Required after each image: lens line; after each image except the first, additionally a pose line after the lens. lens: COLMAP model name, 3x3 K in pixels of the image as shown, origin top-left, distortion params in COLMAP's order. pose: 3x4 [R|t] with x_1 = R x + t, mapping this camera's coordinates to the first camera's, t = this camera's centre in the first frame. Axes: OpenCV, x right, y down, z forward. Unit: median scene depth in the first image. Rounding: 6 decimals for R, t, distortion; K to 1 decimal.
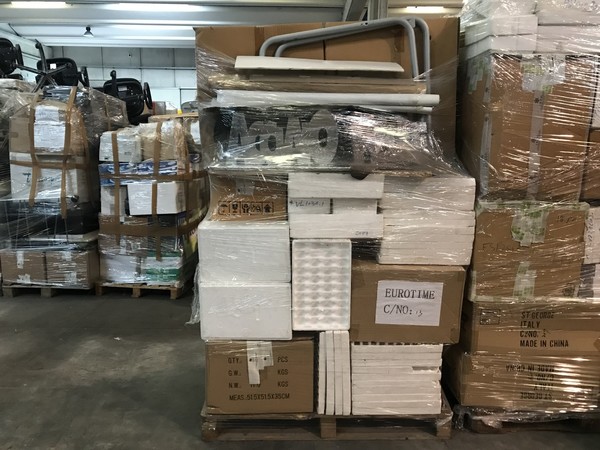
lens RADIAL K [[492.7, 0, 300.0], [0, 492.7, 225.0], [0, 0, 1]] dist [0.025216, -0.003580]
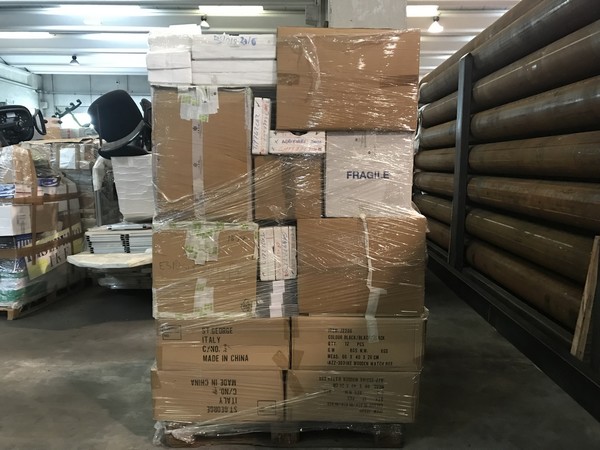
lens RADIAL K [[492.4, 0, 298.0], [0, 492.4, 221.5], [0, 0, 1]] dist [0.023376, 0.001516]
pose [[0.999988, -0.001417, -0.004628, 0.668602], [0.001160, 0.998486, -0.054997, 0.009219], [0.004699, 0.054991, 0.998476, -0.053454]]
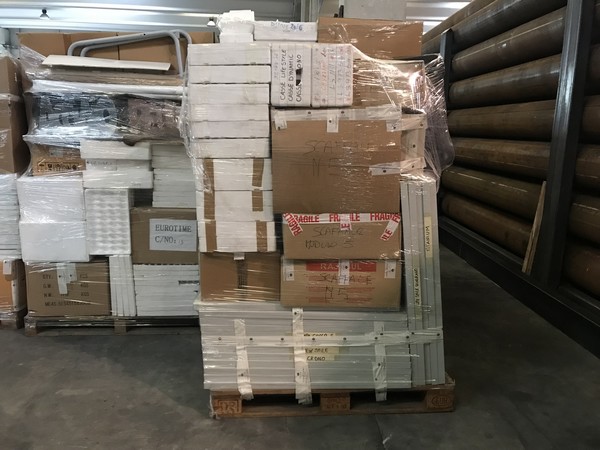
lens RADIAL K [[489.8, 0, 300.0], [0, 489.8, 225.0], [0, 0, 1]] dist [0.011459, -0.002471]
pose [[0.998356, 0.002447, 0.057274, 0.496578], [-0.003951, 0.999650, 0.026155, 0.089715], [-0.057190, -0.026338, 0.998016, -0.415106]]
